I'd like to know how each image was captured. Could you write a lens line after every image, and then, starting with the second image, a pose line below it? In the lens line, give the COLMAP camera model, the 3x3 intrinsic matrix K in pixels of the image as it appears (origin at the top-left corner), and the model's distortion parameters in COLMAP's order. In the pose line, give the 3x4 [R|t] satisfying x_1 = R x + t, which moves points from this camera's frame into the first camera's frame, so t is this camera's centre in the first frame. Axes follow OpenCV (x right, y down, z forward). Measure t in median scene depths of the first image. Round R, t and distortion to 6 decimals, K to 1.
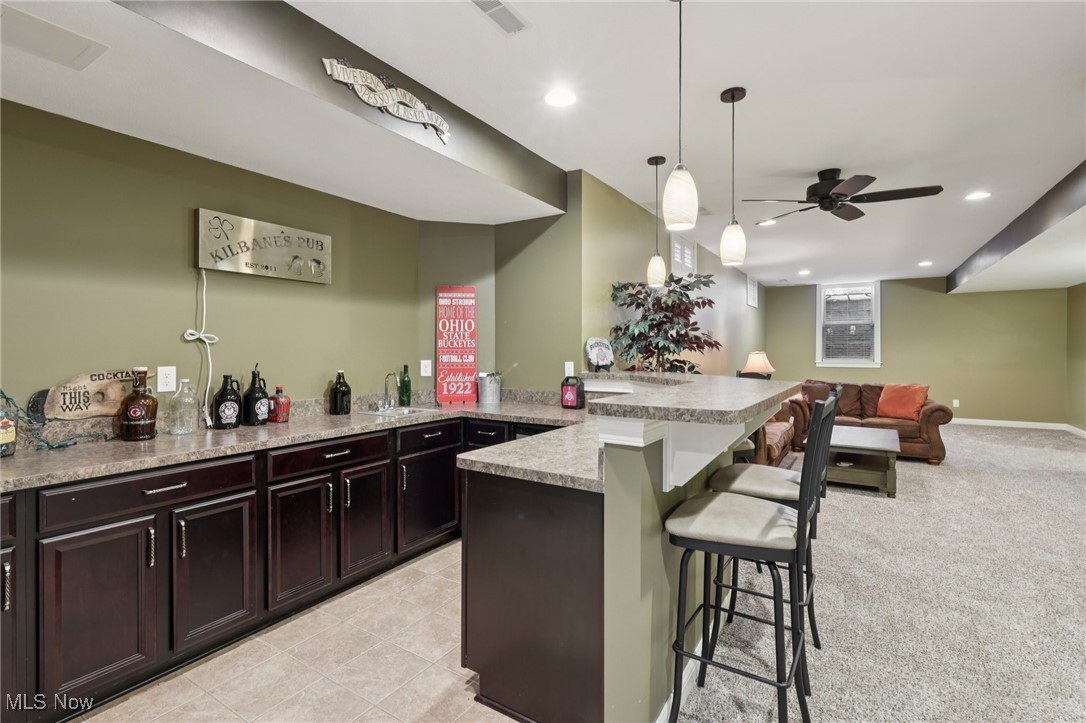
lens RADIAL K [[508.4, 0, 542.4], [0, 508.4, 351.7], [0, 0, 1]] dist [-0.000078, 0.002401]
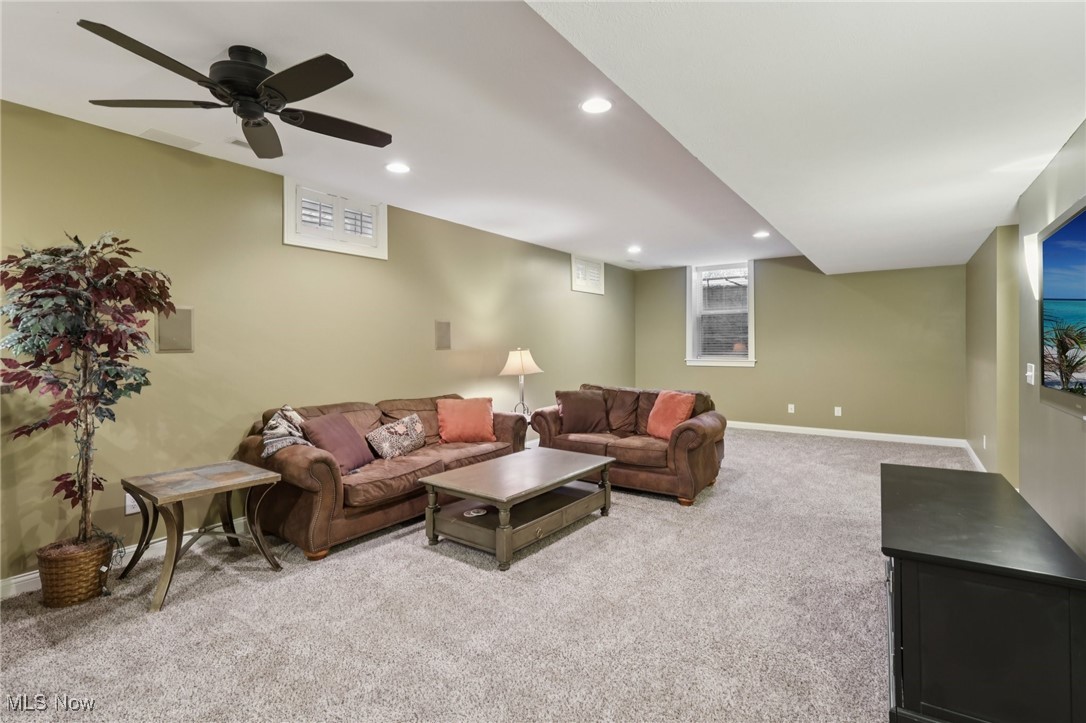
lens RADIAL K [[508.4, 0, 541.4], [0, 508.4, 366.2], [0, 0, 1]] dist [-0.000078, 0.002401]
pose [[0.999529, -0.000775, -0.030670, 0.352366], [0.001784, 0.999458, 0.032877, 0.002543], [0.030628, -0.032916, 0.998989, 0.172279]]
